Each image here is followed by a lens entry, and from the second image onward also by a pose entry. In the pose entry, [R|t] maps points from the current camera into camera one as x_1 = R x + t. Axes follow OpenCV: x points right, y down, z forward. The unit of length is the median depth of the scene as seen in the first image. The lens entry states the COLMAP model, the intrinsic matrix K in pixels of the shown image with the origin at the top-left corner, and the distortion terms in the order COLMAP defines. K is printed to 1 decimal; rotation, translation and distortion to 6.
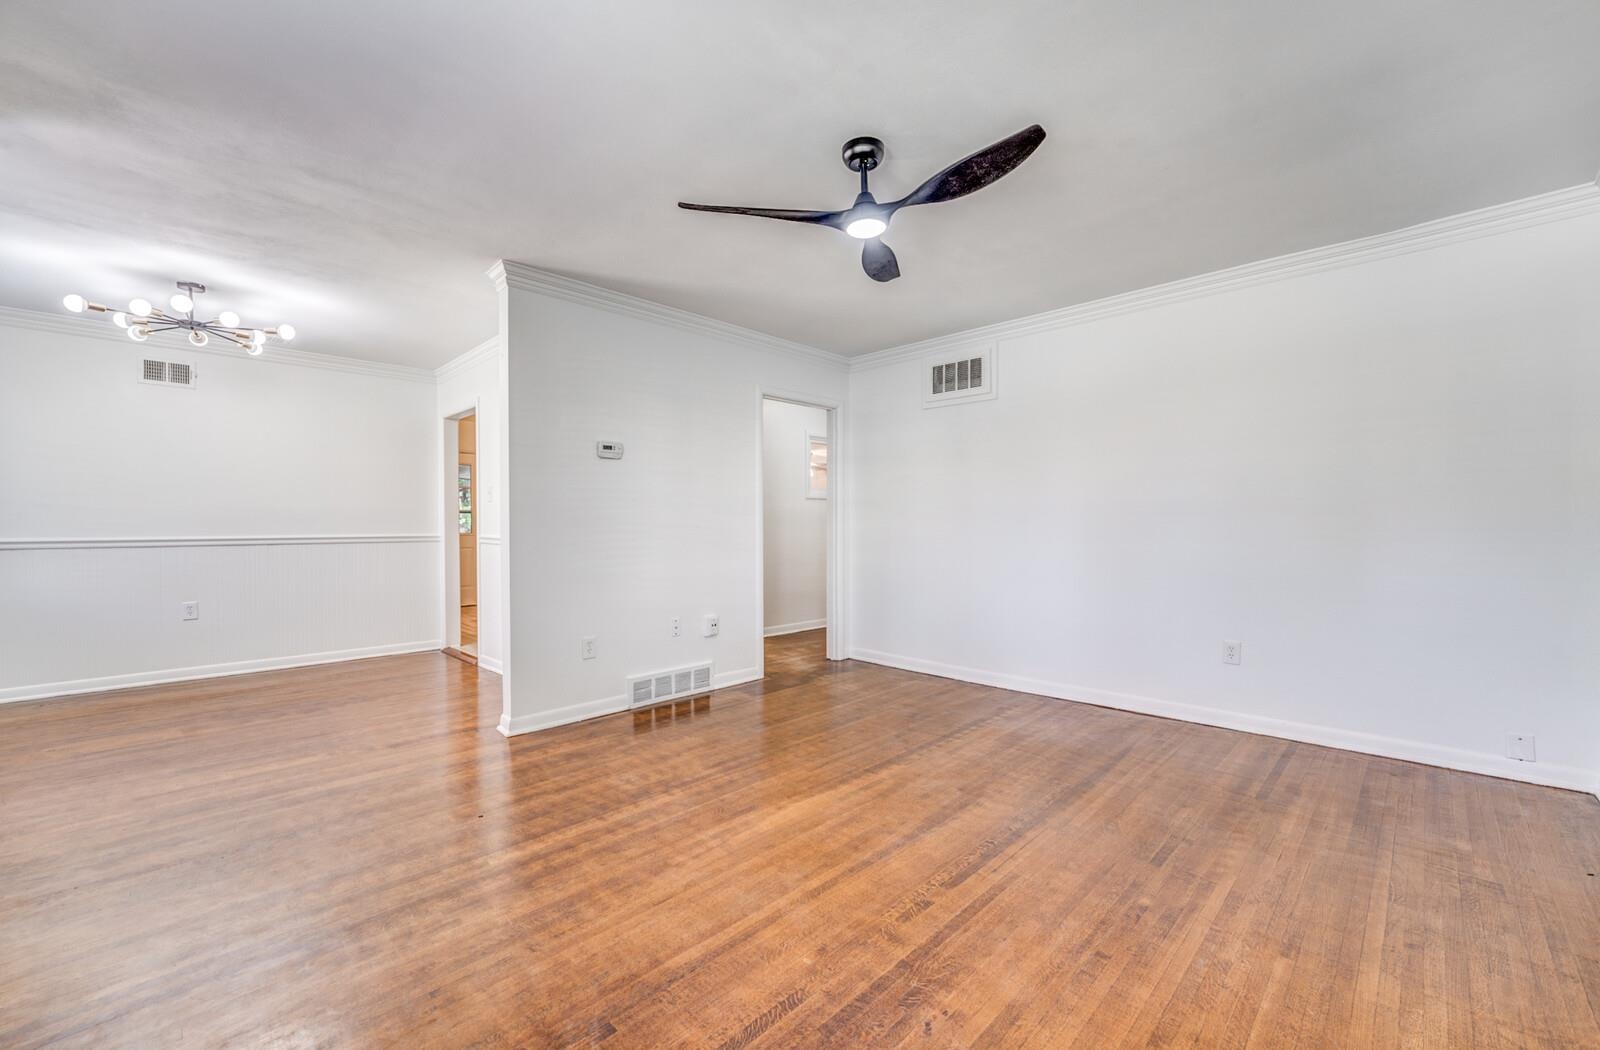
lens RADIAL K [[641.8, 0, 801.0], [0, 641.8, 534.7], [0, 0, 1]] dist [-0.011480, 0.000025]
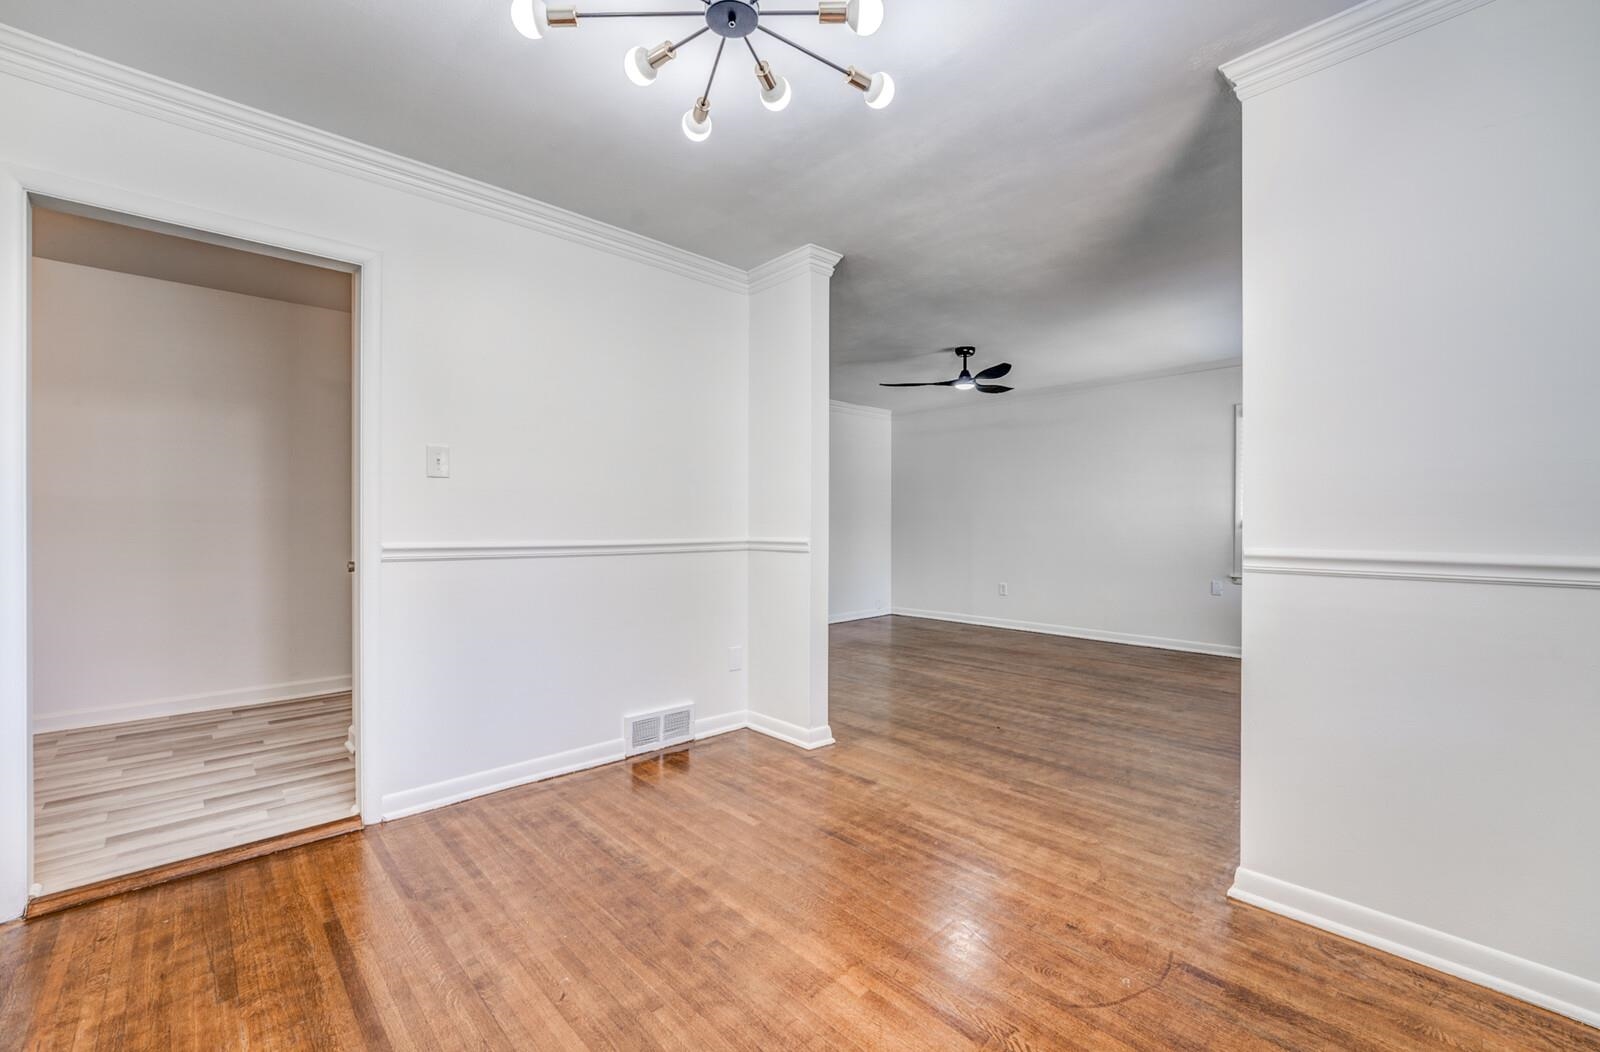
lens RADIAL K [[658.1, 0, 785.6], [0, 658.1, 524.3], [0, 0, 1]] dist [-0.015649, 0.000069]
pose [[0.054711, 0.001459, 0.998501, -1.779327], [0.015331, 0.999880, -0.002302, -0.017201], [-0.998385, 0.015434, 0.054682, 1.236821]]
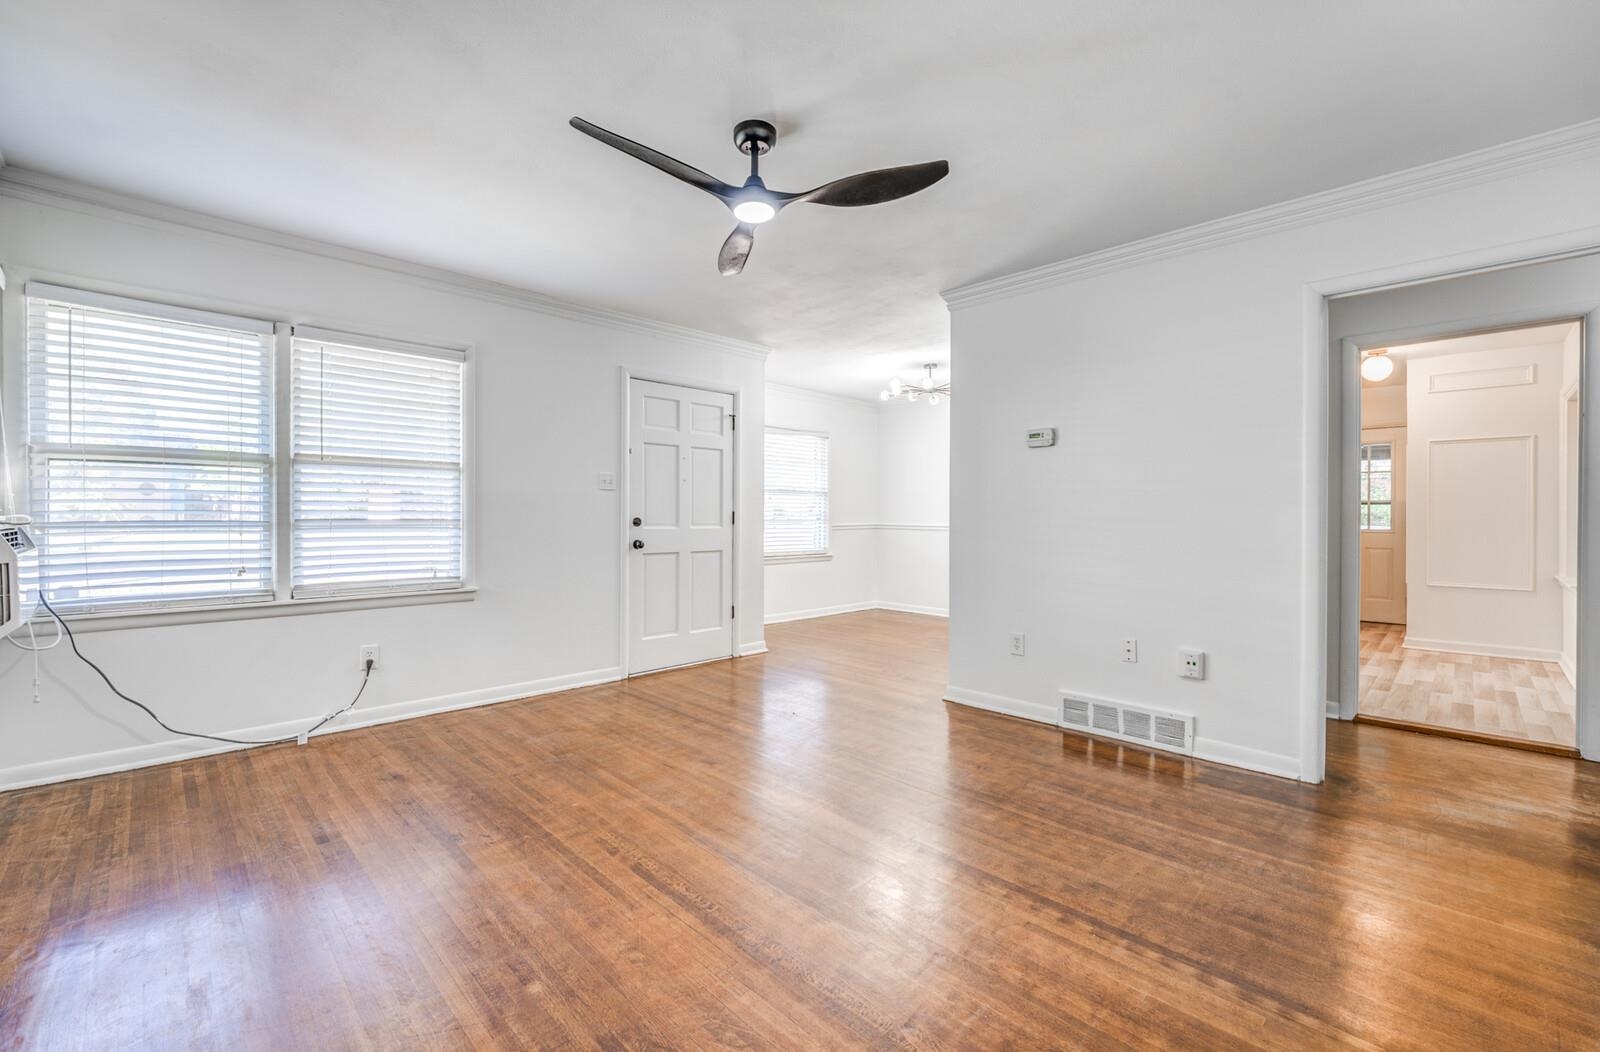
lens RADIAL K [[669.6, 0, 791.1], [0, 669.6, 521.6], [0, 0, 1]] dist [-0.009261, 0.000175]
pose [[-0.019570, 0.010217, -0.999756, 0.930143], [-0.020450, 0.999734, 0.010617, -0.017912], [0.999599, 0.020653, -0.019356, 0.903389]]
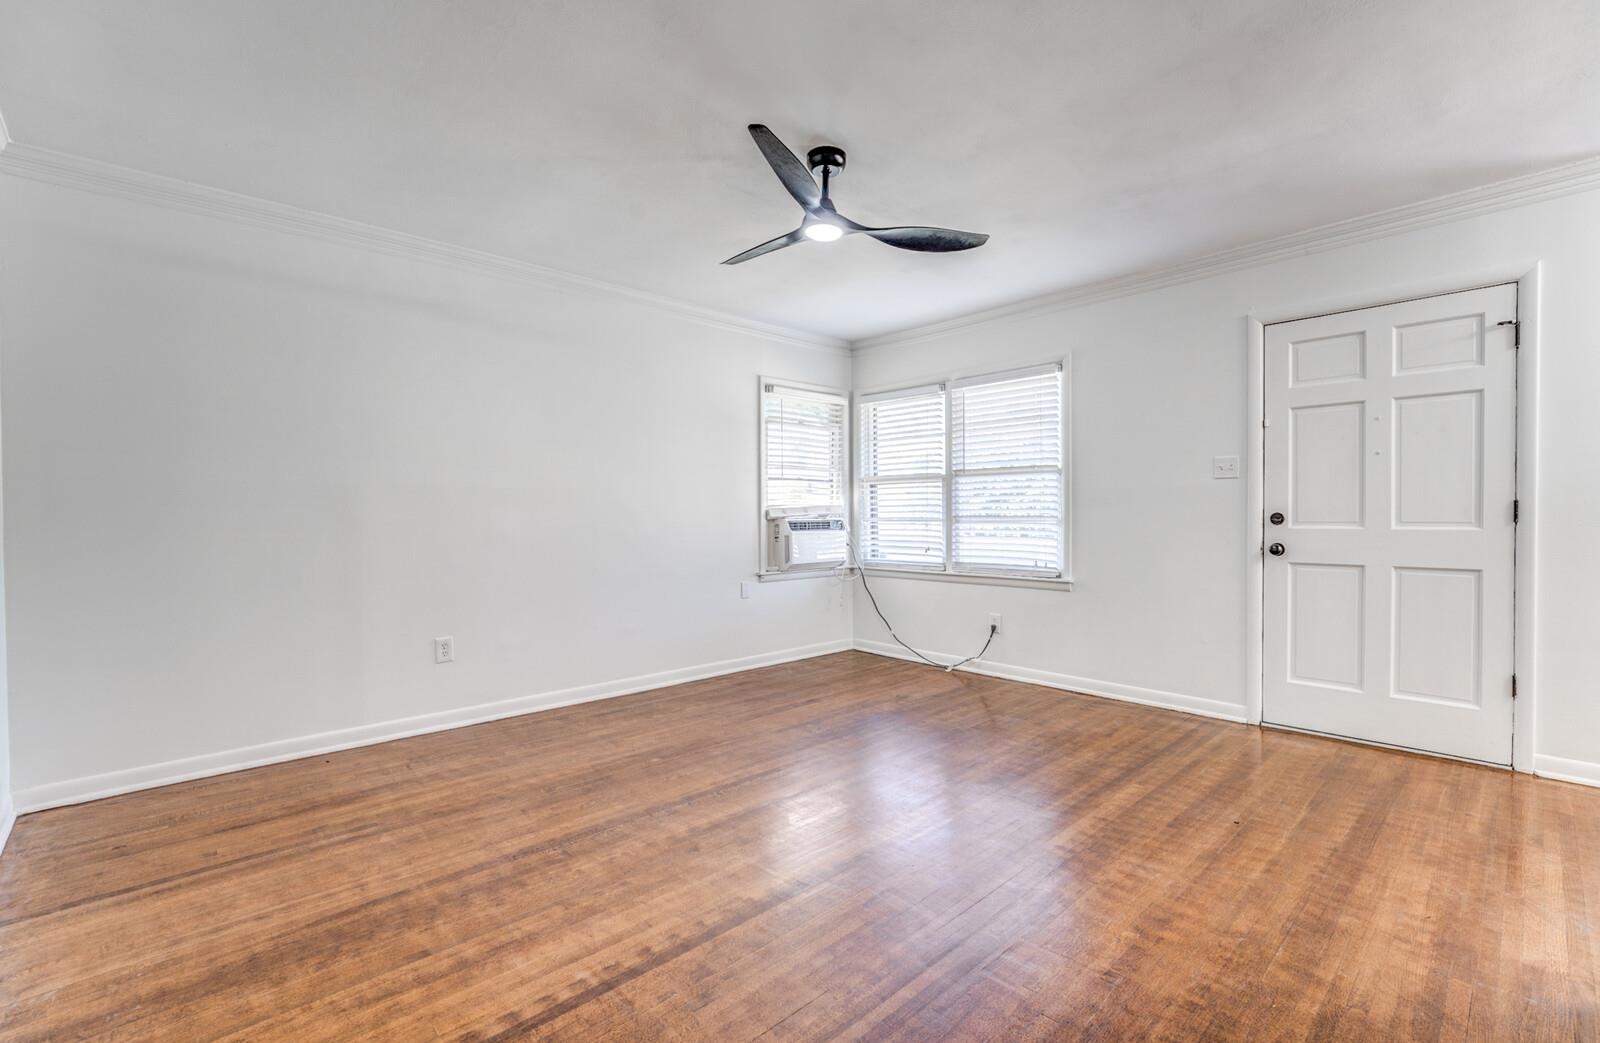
lens RADIAL K [[698.8, 0, 800.0], [0, 698.8, 521.5], [0, 0, 1]] dist [-0.004280, -0.000663]
pose [[-0.999054, 0.008044, 0.042739, 0.078616], [0.009134, 0.999636, 0.025374, -0.026266], [-0.042519, 0.025740, -0.998764, 1.807027]]
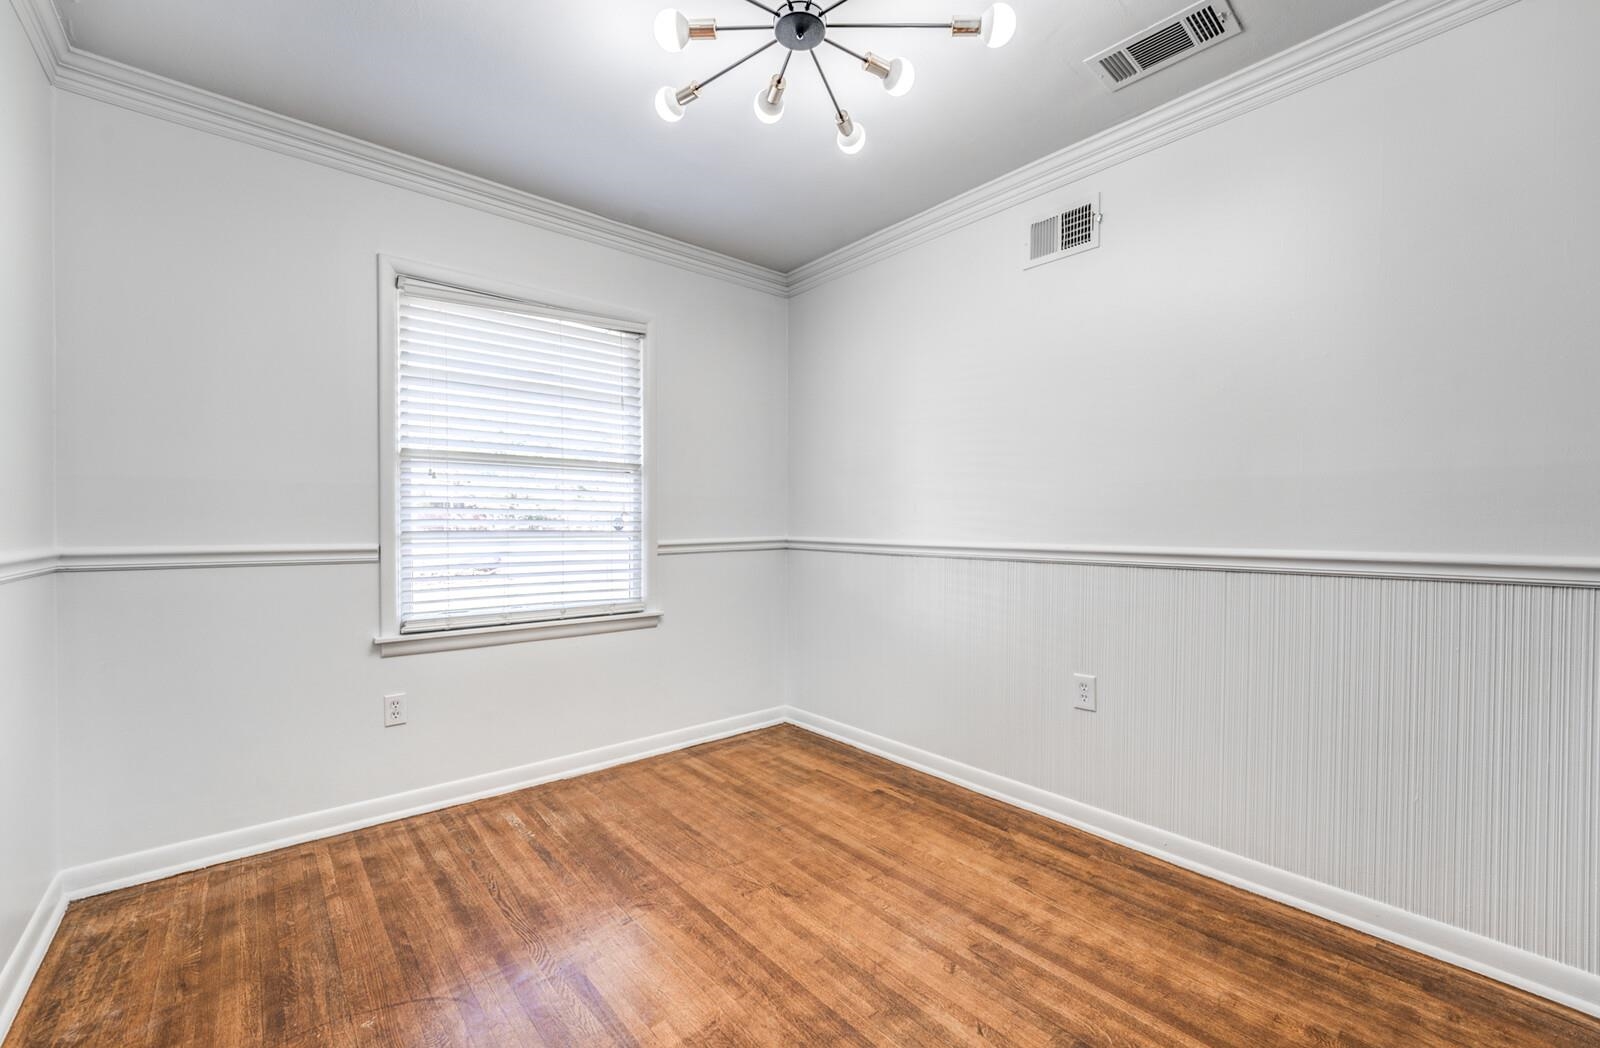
lens RADIAL K [[656.7, 0, 799.2], [0, 656.7, 530.0], [0, 0, 1]] dist [-0.015962, 0.000058]
pose [[-0.086622, 0.013828, -0.996145, -0.707821], [-0.018264, 0.999714, 0.015466, -0.021387], [0.996074, 0.019533, -0.086345, 1.357331]]
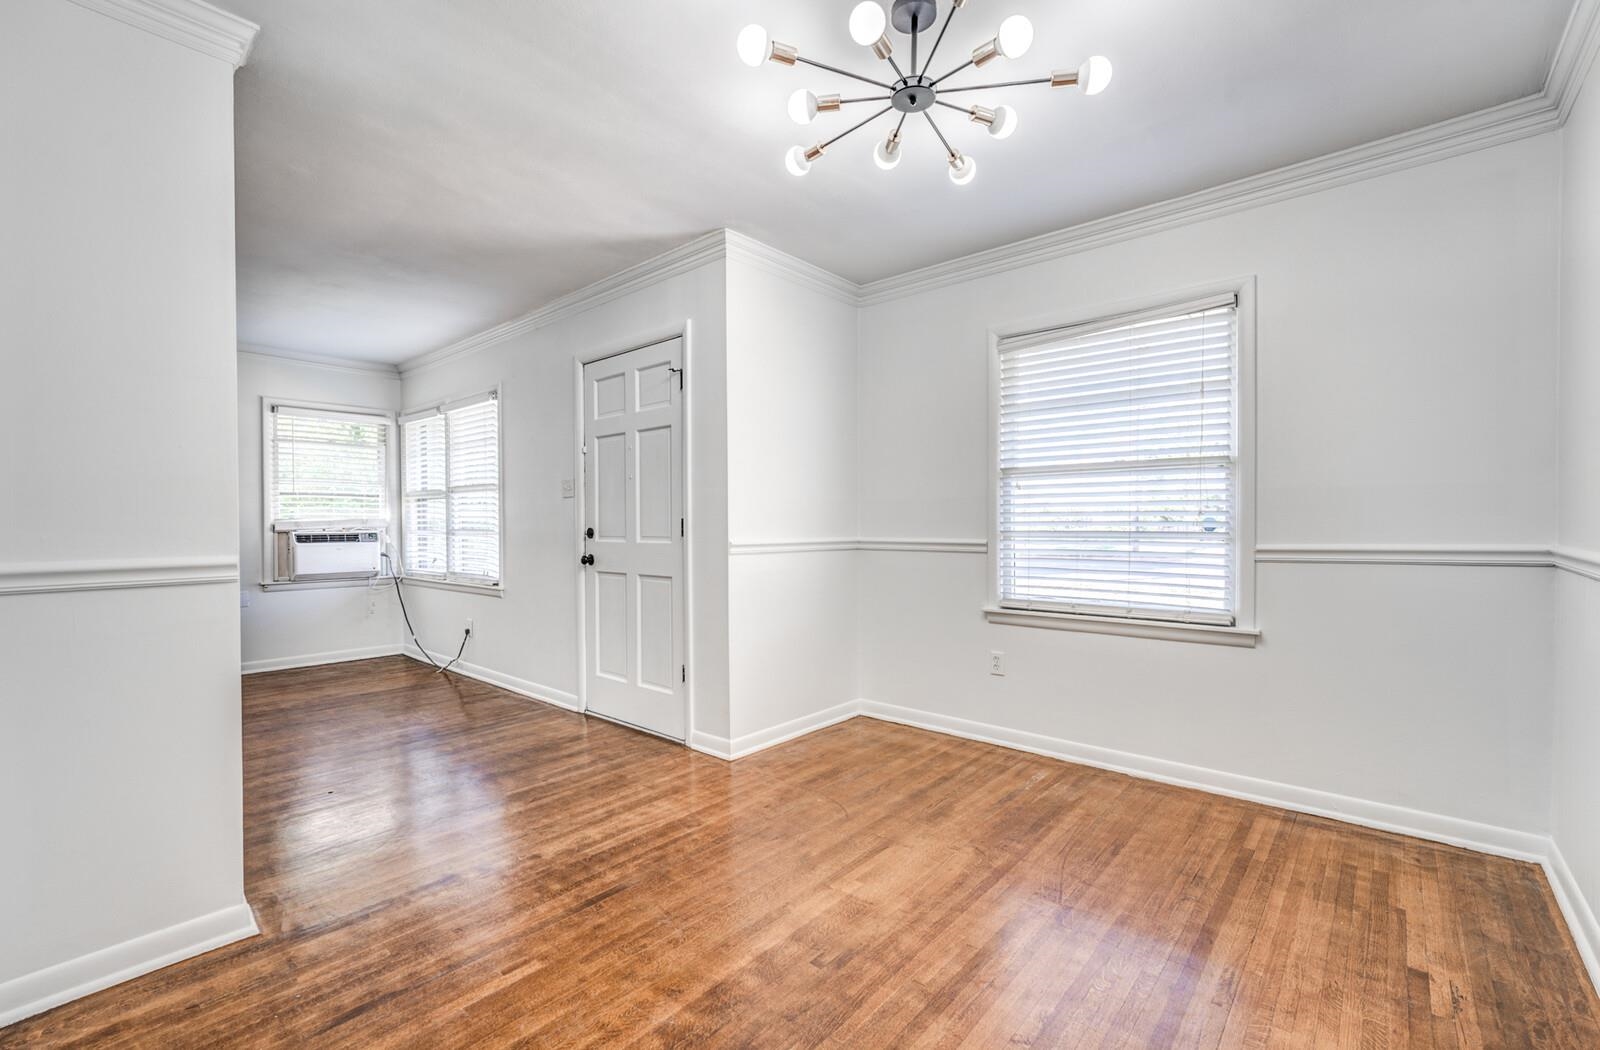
lens RADIAL K [[692.7, 0, 794.0], [0, 692.7, 530.7], [0, 0, 1]] dist [-0.002353, -0.000132]
pose [[-0.998611, 0.008519, -0.051998, -1.102145], [0.007084, 0.999591, 0.027721, -0.033573], [0.052213, 0.027314, -0.998262, 1.974610]]
